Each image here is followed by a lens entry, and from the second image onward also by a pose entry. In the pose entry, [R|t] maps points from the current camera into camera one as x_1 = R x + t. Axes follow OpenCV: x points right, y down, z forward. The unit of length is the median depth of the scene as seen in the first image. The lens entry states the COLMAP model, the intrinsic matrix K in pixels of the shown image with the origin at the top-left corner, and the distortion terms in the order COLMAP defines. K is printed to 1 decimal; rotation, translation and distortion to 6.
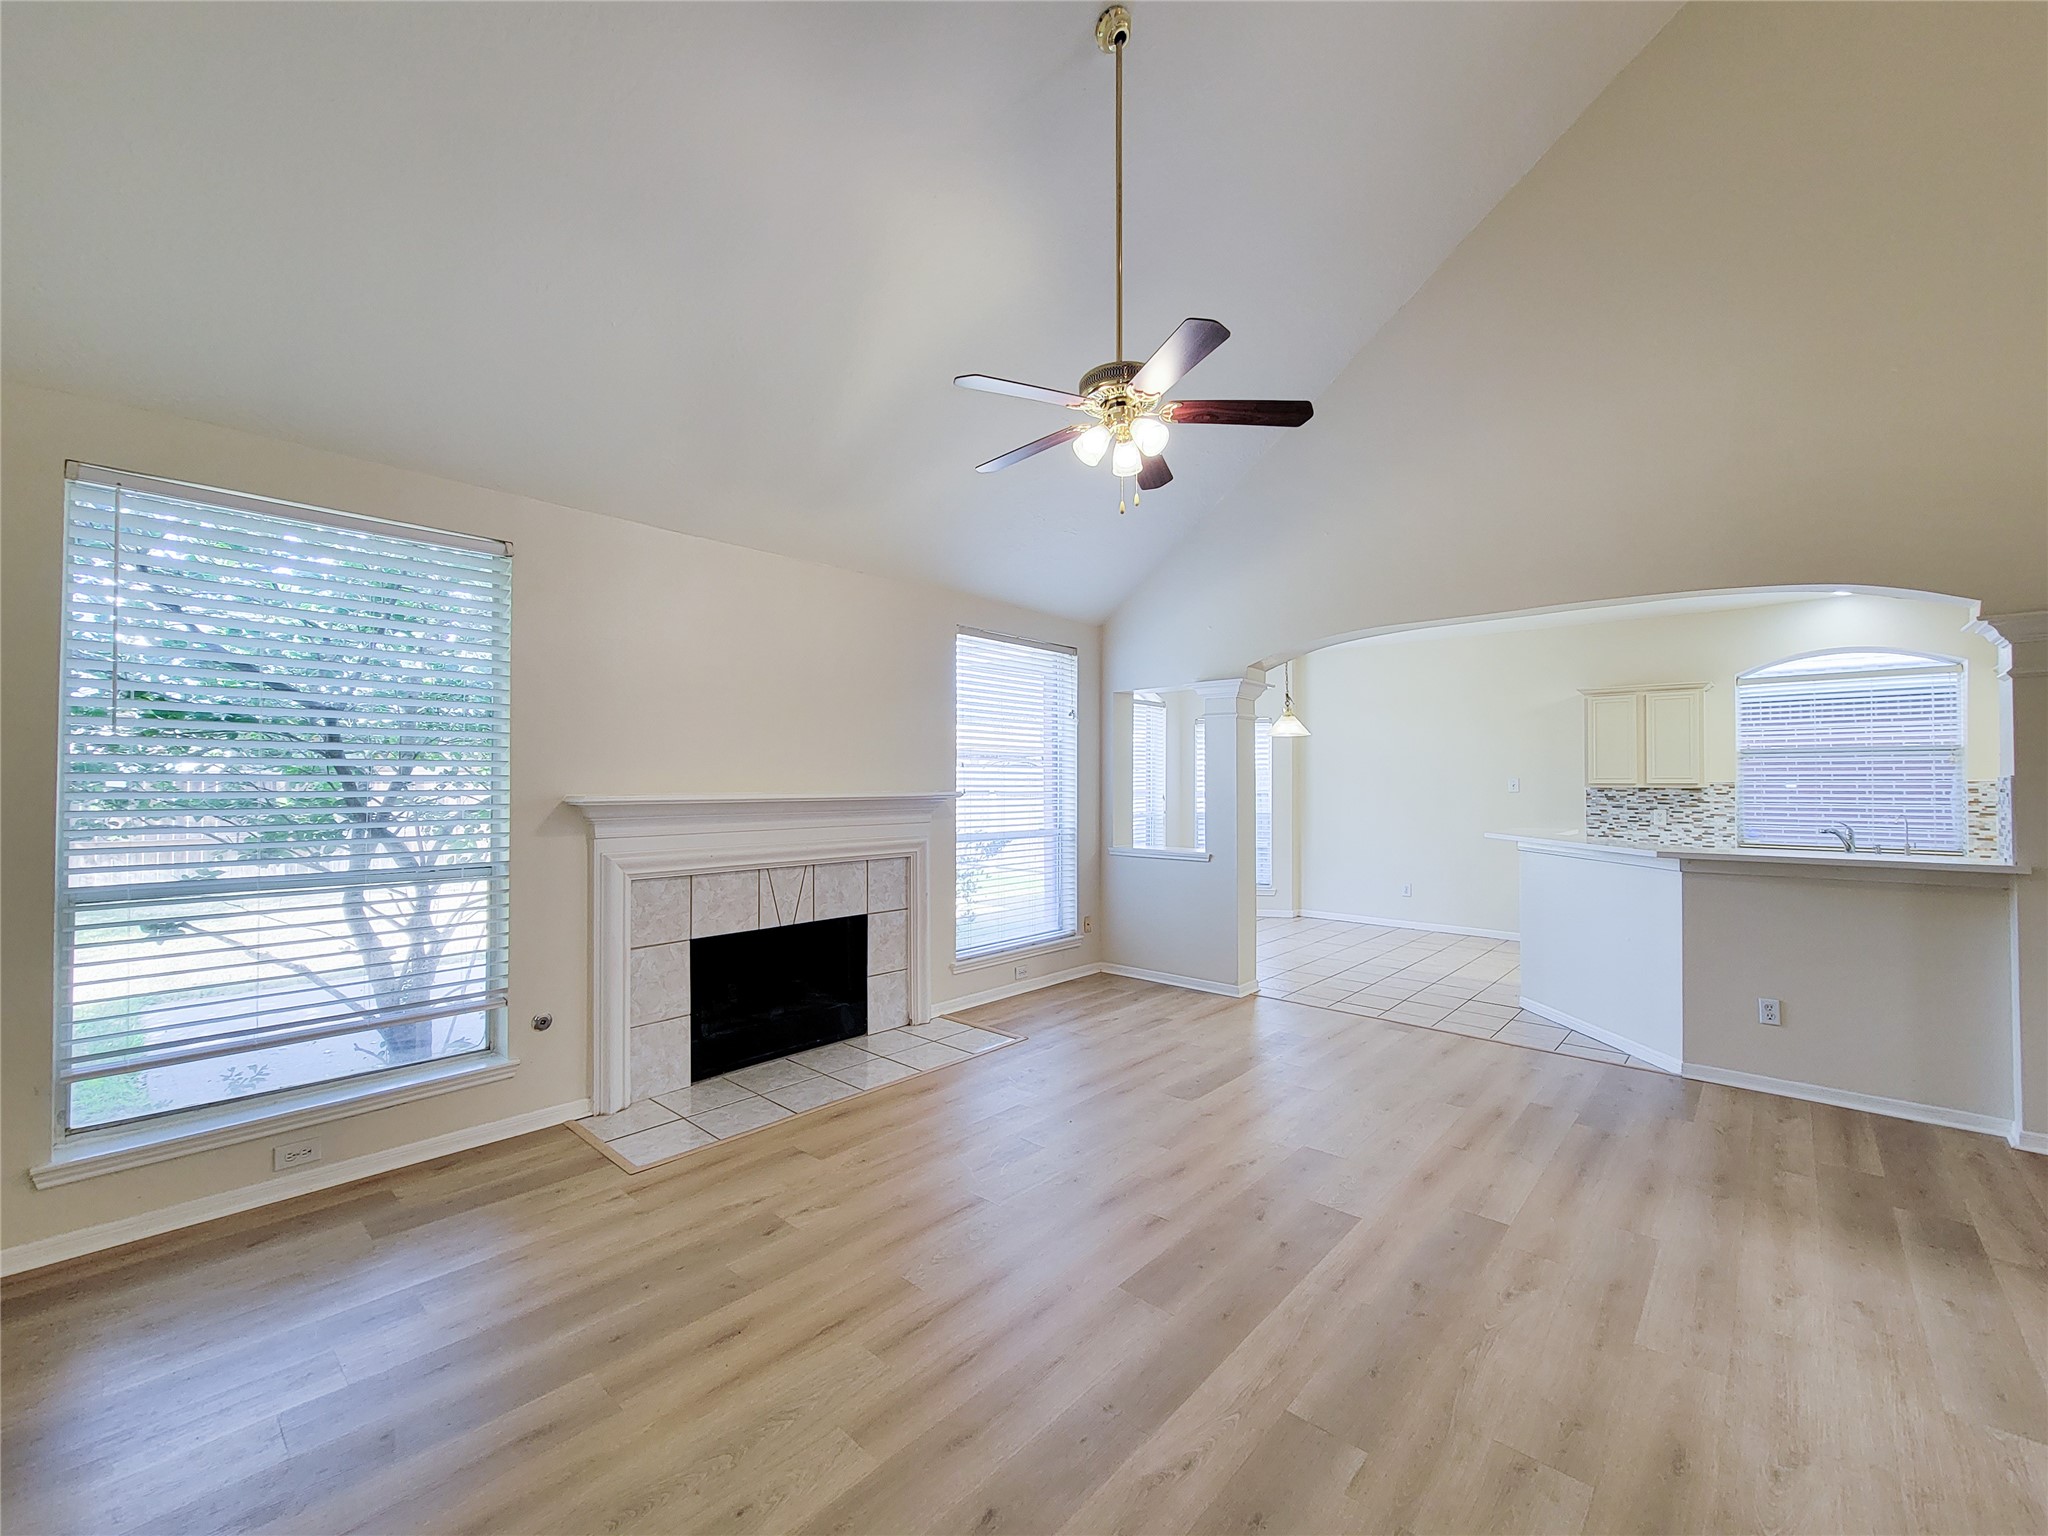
lens RADIAL K [[861.0, 0, 1027.5], [0, 861.0, 763.8], [0, 0, 1]] dist [0.002207, -0.000084]
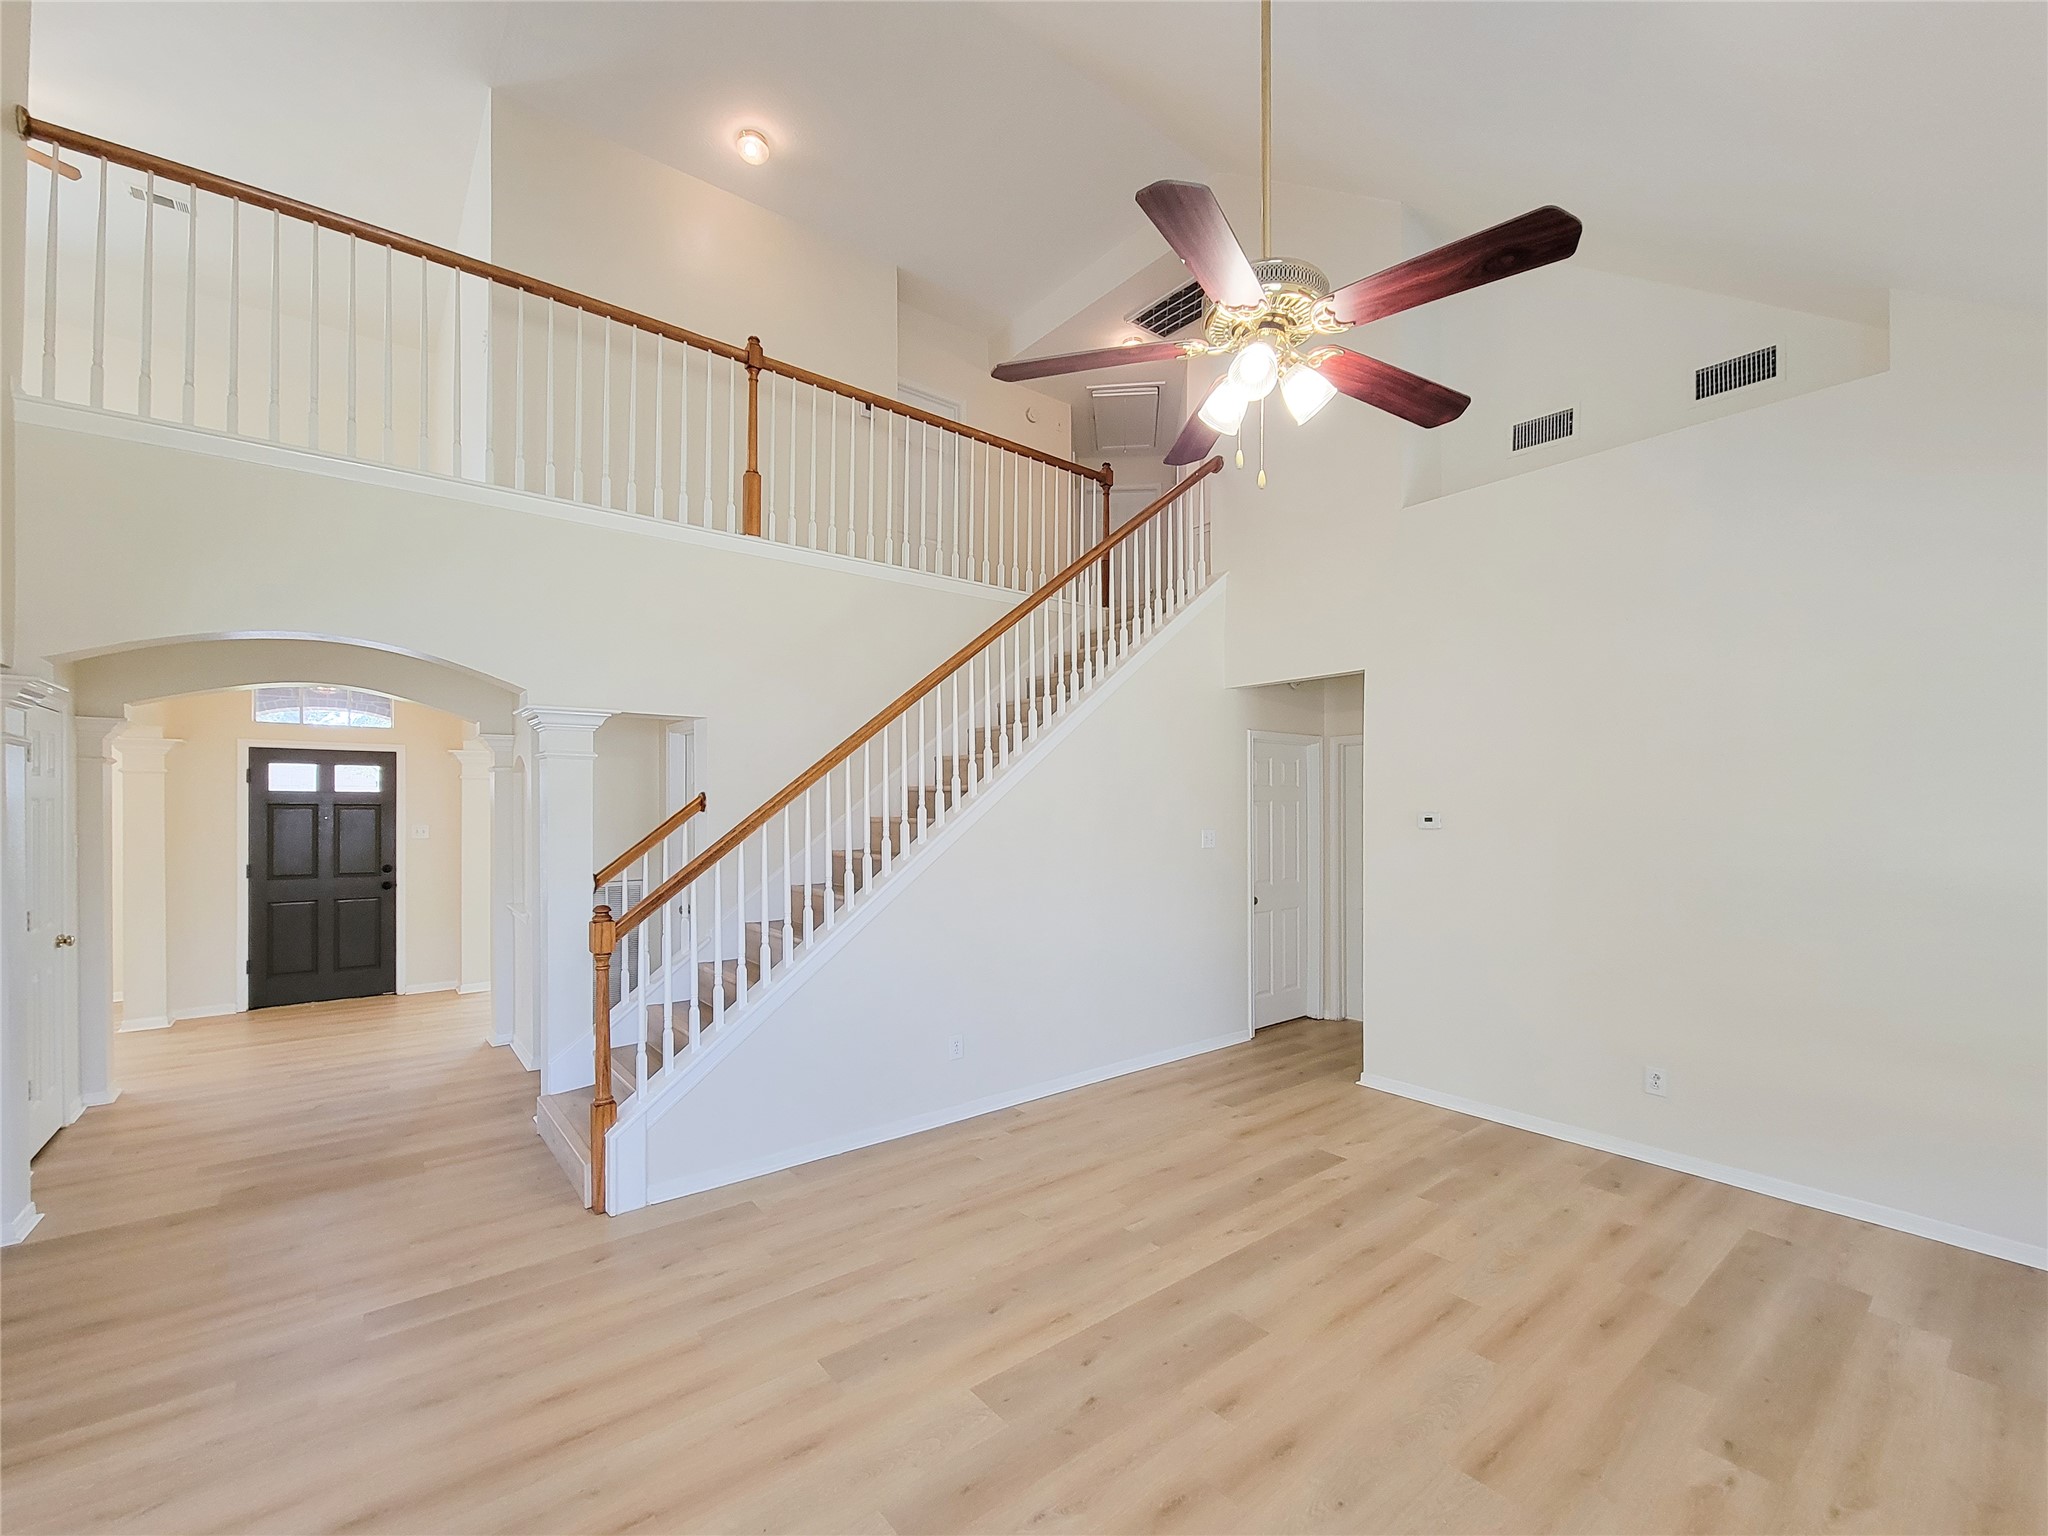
lens RADIAL K [[842.7, 0, 998.5], [0, 842.7, 808.5], [0, 0, 1]] dist [0.000378, -0.000419]
pose [[-0.979336, 0.001900, 0.202230, 0.140666], [-0.002337, 0.999783, -0.020708, -0.016941], [-0.202225, -0.020753, -0.979119, 1.331596]]
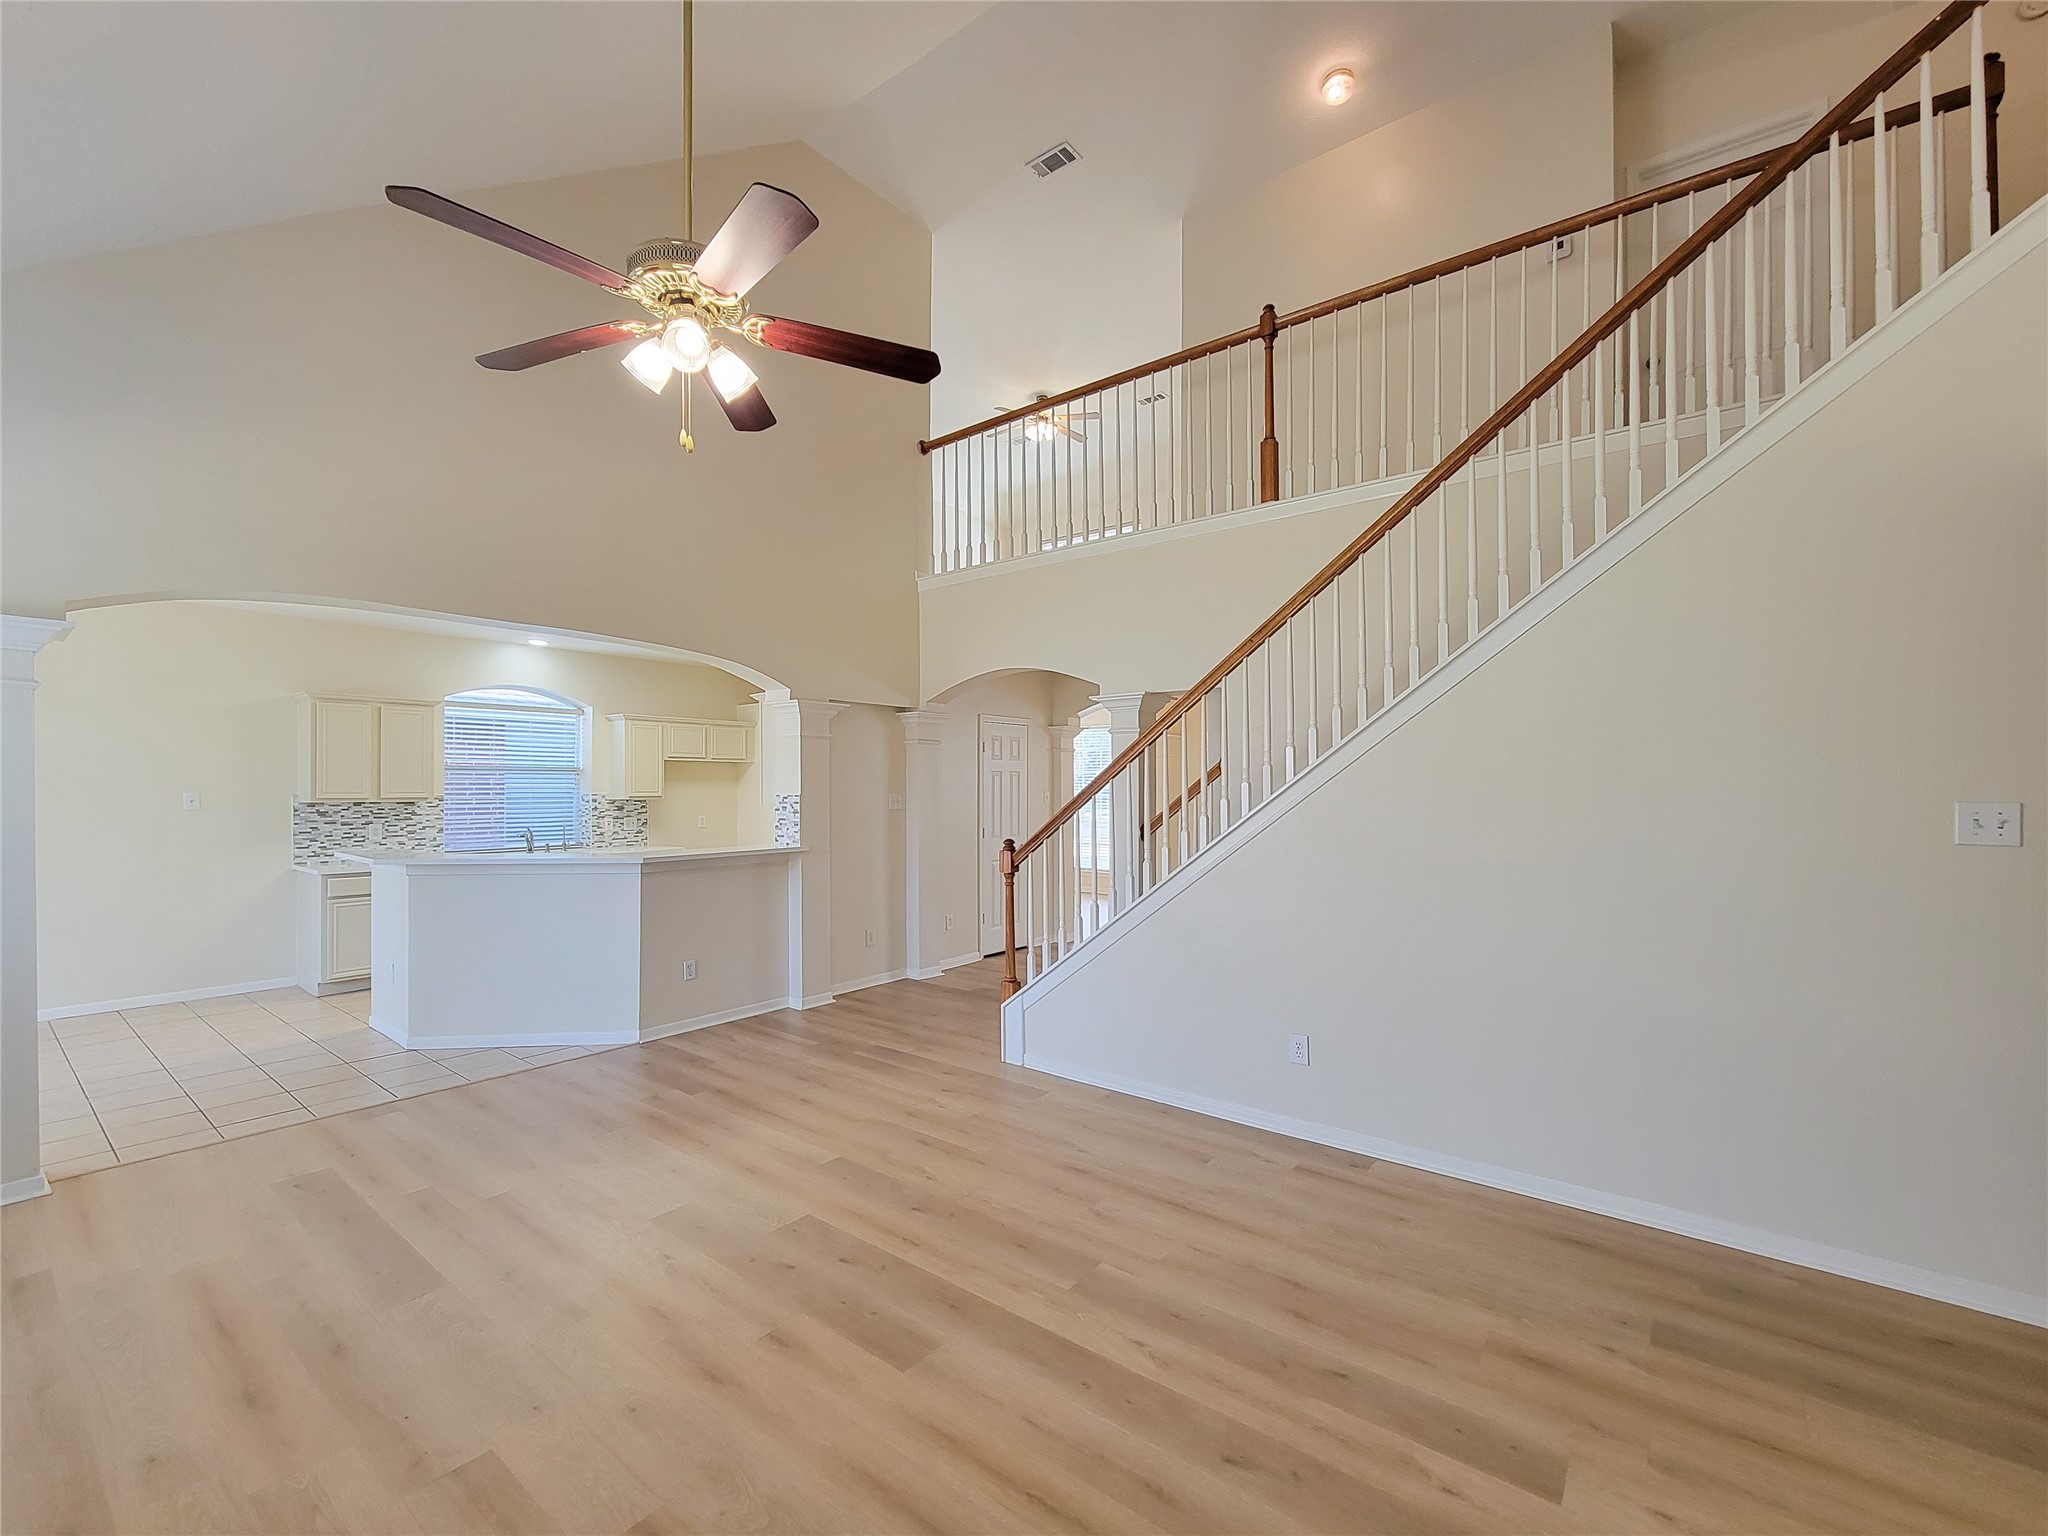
lens RADIAL K [[828.9, 0, 1041.7], [0, 828.9, 784.6], [0, 0, 1]] dist [0.000096, -0.000153]
pose [[-0.074970, 0.003280, 0.997180, -0.489473], [-0.021905, 0.999748, -0.004935, -0.006720], [-0.996945, -0.022213, -0.074880, 0.587817]]
